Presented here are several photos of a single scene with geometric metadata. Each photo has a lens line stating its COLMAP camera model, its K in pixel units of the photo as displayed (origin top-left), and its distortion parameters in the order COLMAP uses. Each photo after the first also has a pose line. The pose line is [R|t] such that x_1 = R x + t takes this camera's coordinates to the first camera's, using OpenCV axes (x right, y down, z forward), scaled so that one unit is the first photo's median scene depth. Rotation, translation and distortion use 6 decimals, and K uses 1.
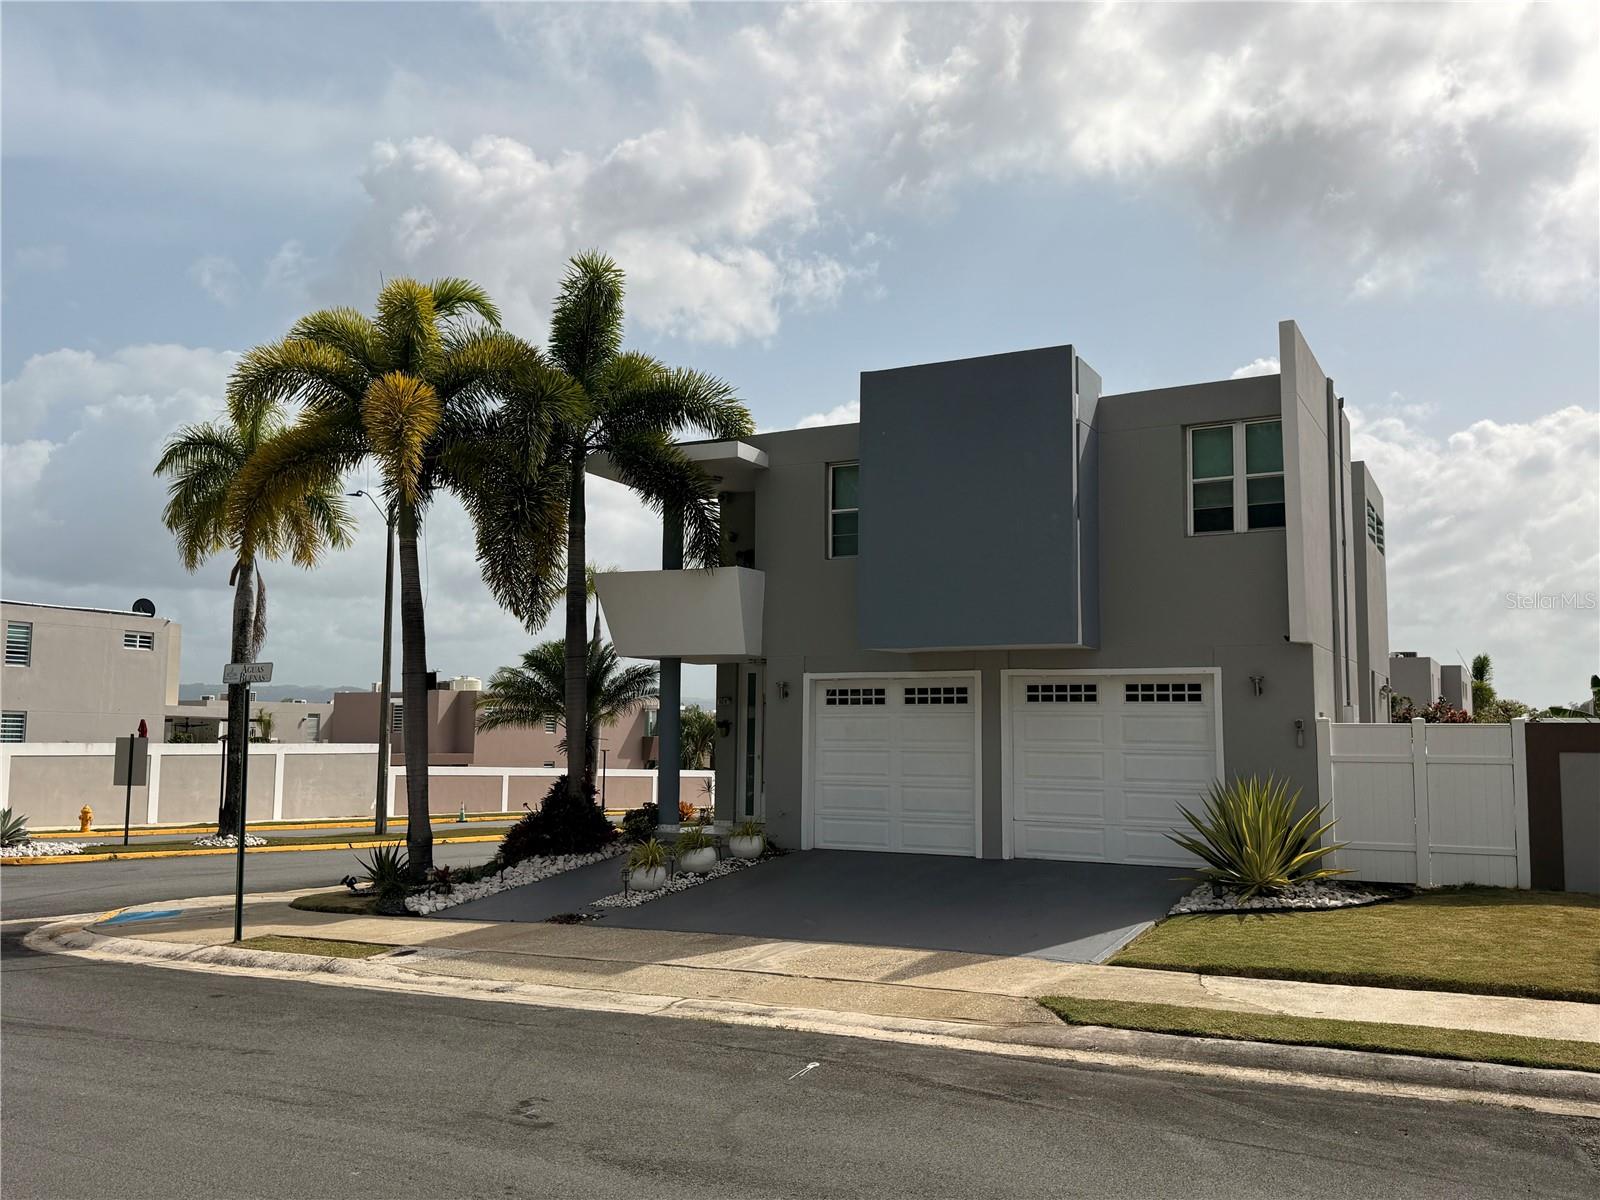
lens RADIAL K [[1373.1, 0, 801.2], [0, 1373.1, 600.8], [0, 0, 1]] dist [0.175032, -0.382845]
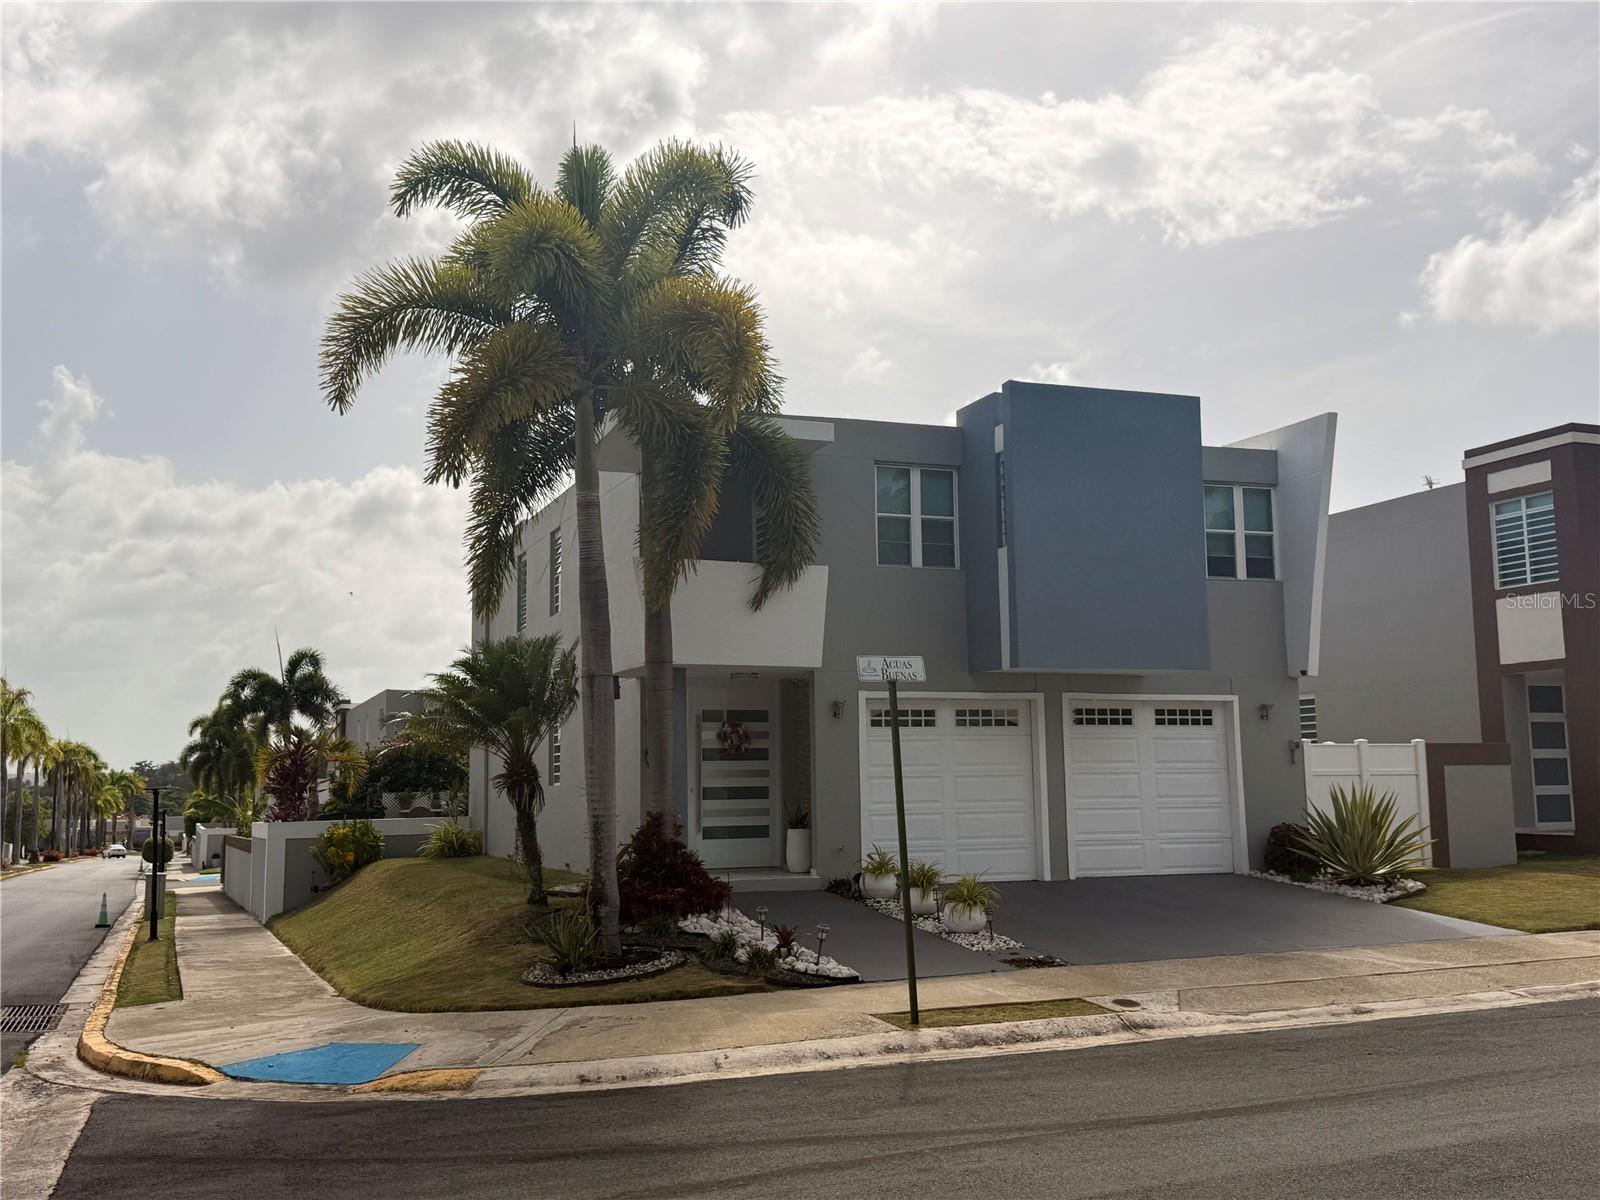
lens RADIAL K [[1648.6, 0, 800.0], [0, 1648.6, 600.0], [0, 0, 1]] dist [0.175395, -0.415030]
pose [[0.648648, 0.067789, 0.758064, -0.904536], [-0.056623, 0.997563, -0.040756, 0.041998], [-0.758979, -0.016488, 0.650906, 0.348542]]
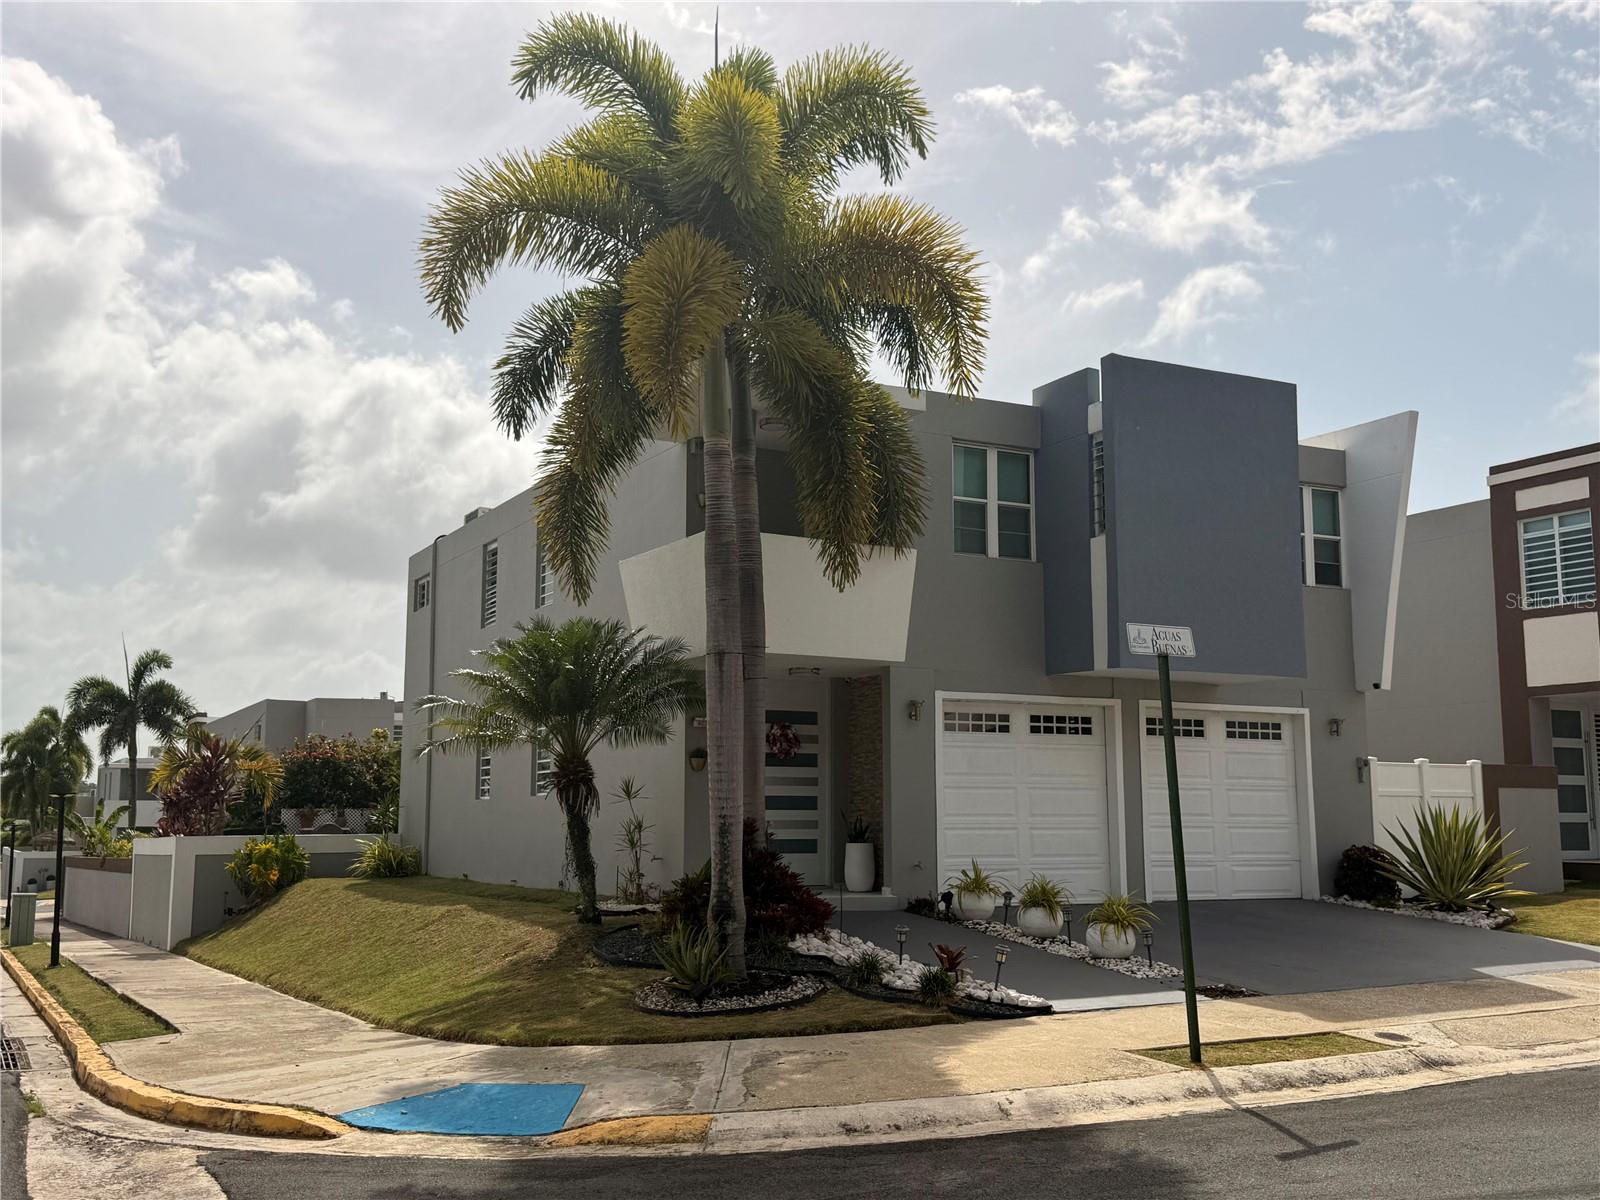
lens RADIAL K [[1648.6, 0, 800.0], [0, 1648.6, 600.0], [0, 0, 1]] dist [0.175395, -0.415030]
pose [[0.552697, 0.103143, 0.826975, -0.912882], [-0.079054, 0.994326, -0.071181, 0.080309], [-0.829624, -0.026035, 0.557715, 0.559200]]
